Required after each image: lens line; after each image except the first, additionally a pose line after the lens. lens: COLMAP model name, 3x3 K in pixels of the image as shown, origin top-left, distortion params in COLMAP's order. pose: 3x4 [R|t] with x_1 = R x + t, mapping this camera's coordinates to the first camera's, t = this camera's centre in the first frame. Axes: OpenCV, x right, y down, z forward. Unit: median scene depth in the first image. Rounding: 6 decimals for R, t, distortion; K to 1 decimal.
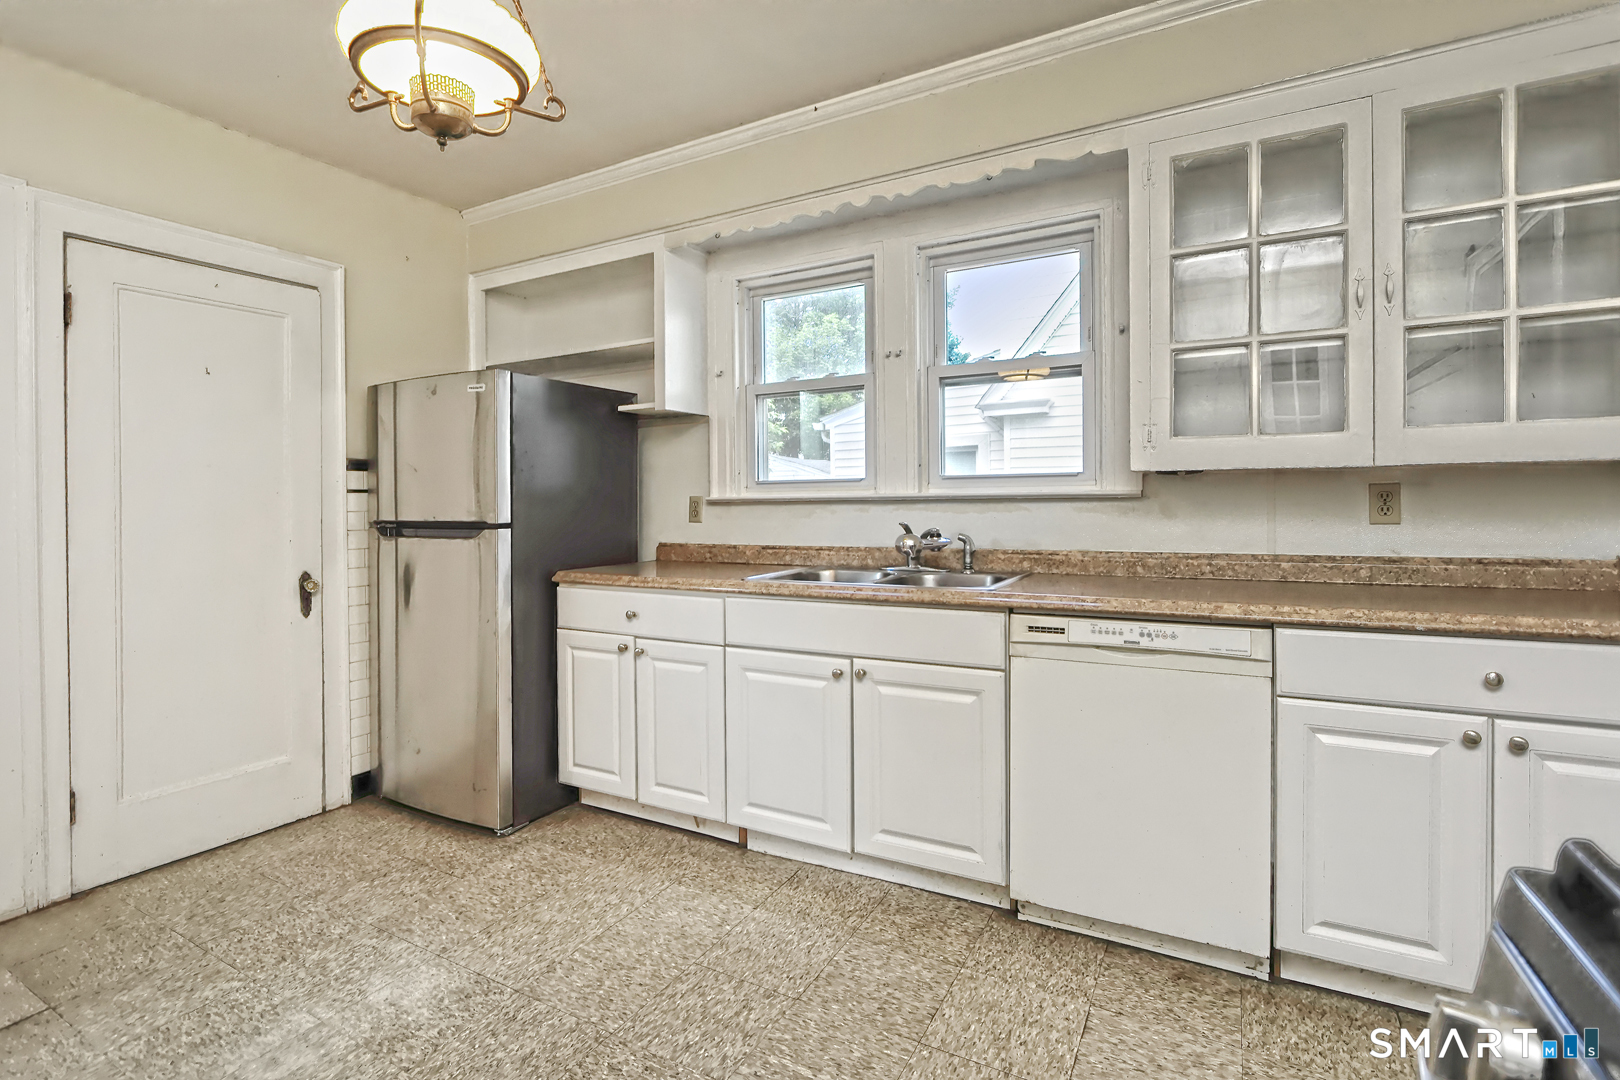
lens RADIAL K [[777.6, 0, 803.0], [0, 777.6, 510.2], [0, 0, 1]] dist [-0.013133, -0.000415]
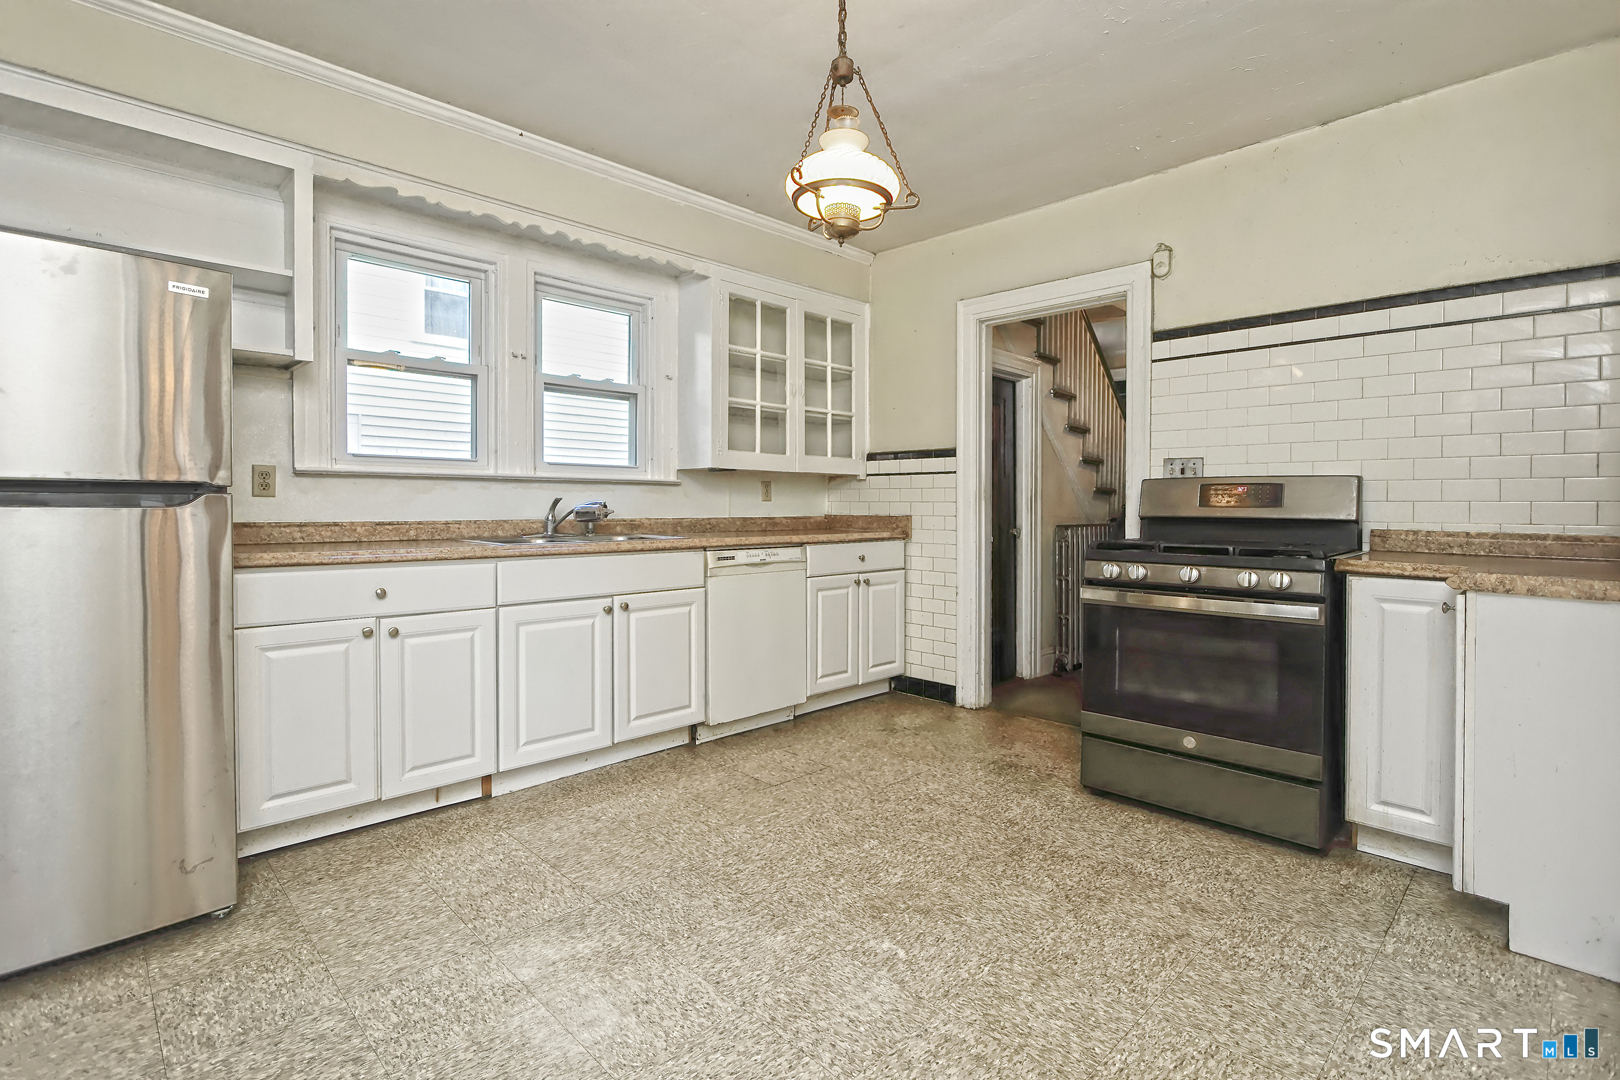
lens RADIAL K [[780.2, 0, 785.6], [0, 780.2, 524.1], [0, 0, 1]] dist [-0.001212, -0.000511]
pose [[0.279518, -0.007248, 0.960113, -1.088243], [0.003411, 0.999973, 0.006556, 0.057784], [-0.960134, 0.001442, 0.279535, 0.337472]]
